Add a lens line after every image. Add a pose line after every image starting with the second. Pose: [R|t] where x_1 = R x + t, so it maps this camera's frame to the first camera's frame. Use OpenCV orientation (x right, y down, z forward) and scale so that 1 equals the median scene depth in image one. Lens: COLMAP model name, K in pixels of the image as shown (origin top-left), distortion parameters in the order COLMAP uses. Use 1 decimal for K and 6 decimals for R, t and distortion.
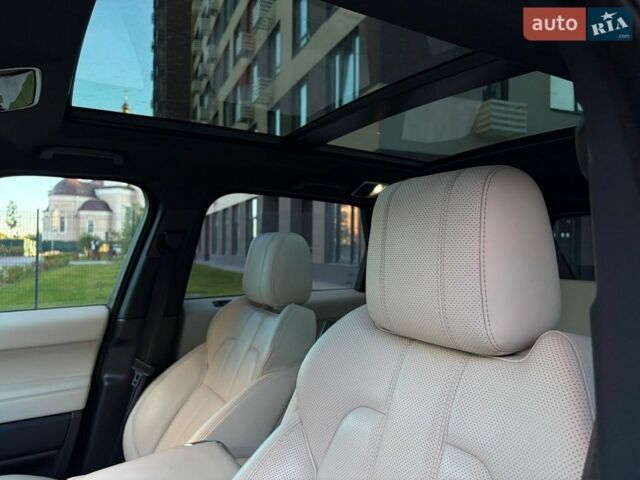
lens RADIAL K [[488.4, 0, 315.2], [0, 488.4, 237.1], [0, 0, 1]] dist [0.037789, -0.038398]
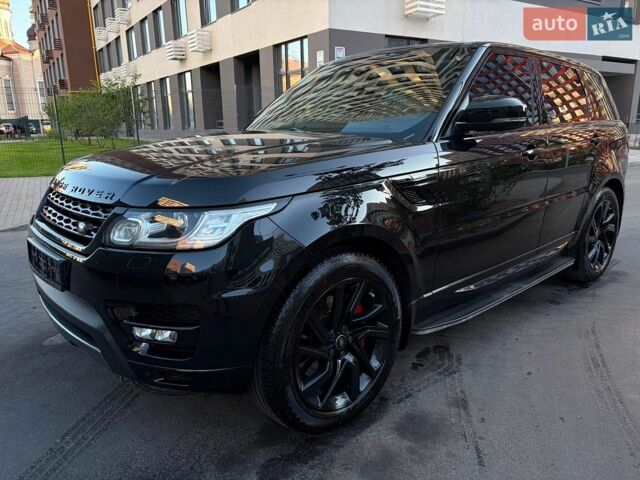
lens RADIAL K [[487.0, 0, 320.0], [0, 487.0, 245.0], [0, 0, 1]] dist [0.047627, -0.053093]
pose [[0.977027, -0.076726, 0.198825, -0.138926], [0.021298, 0.963426, 0.267128, 0.004278], [-0.212049, -0.256757, 0.942927, -0.202862]]
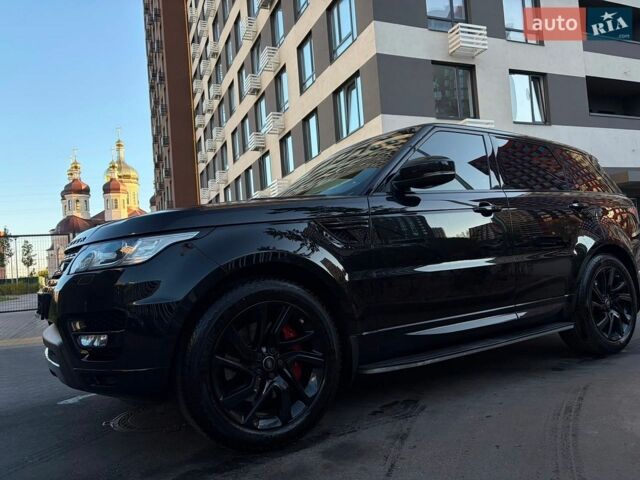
lens RADIAL K [[487.5, 0, 323.7], [0, 487.5, 243.5], [0, 0, 1]] dist [0.046707, -0.048646]
pose [[0.995875, -0.081932, 0.038992, -0.083321], [0.083001, 0.996194, -0.026621, 0.044145], [-0.036662, 0.029747, 0.998885, -0.239952]]
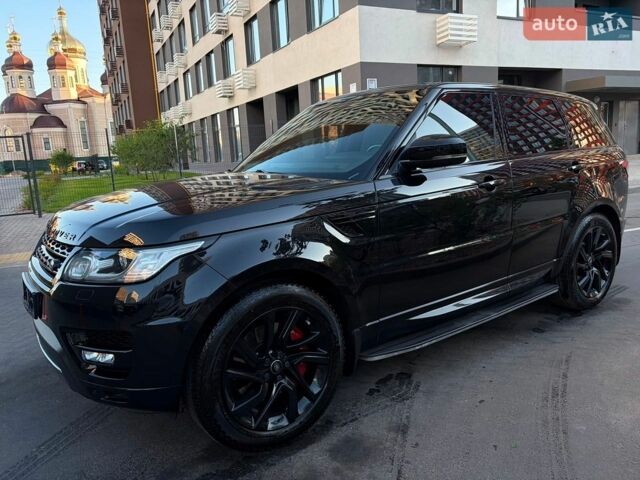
lens RADIAL K [[488.4, 0, 315.2], [0, 488.4, 237.1], [0, 0, 1]] dist [0.037789, -0.038398]
pose [[0.993531, -0.079446, 0.081147, -0.097081], [0.062170, 0.978475, 0.196780, -0.001070], [-0.095034, -0.190462, 0.977084, -0.226038]]
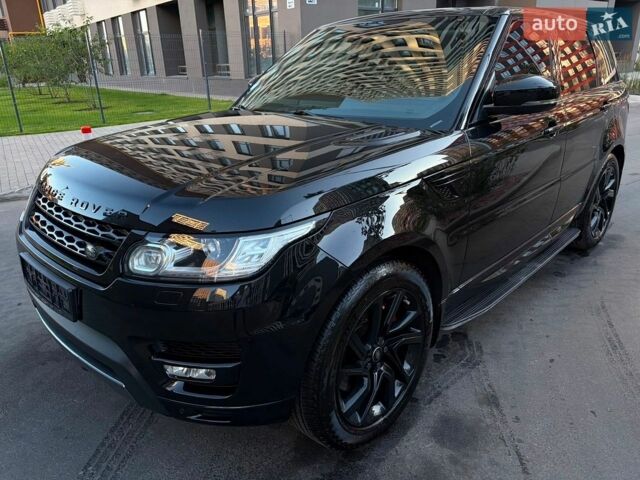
lens RADIAL K [[487.5, 0, 323.7], [0, 487.5, 243.5], [0, 0, 1]] dist [0.046707, -0.048646]
pose [[0.956730, -0.136382, 0.257036, -0.154384], [0.031219, 0.926369, 0.375322, -0.013132], [-0.289297, -0.351057, 0.890543, -0.179133]]
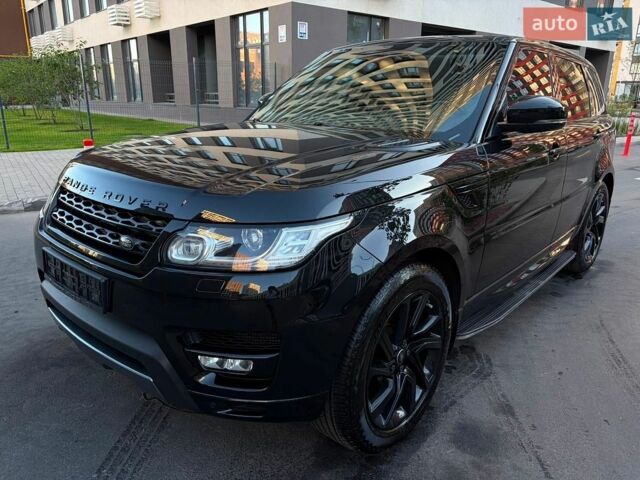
lens RADIAL K [[487.2, 0, 323.2], [0, 487.2, 239.0], [0, 0, 1]] dist [0.054684, -0.061722]
pose [[0.946353, -0.090475, 0.310210, -0.172388], [-0.008844, 0.952391, 0.304750, -0.004492], [-0.323014, -0.291145, 0.900498, -0.180000]]
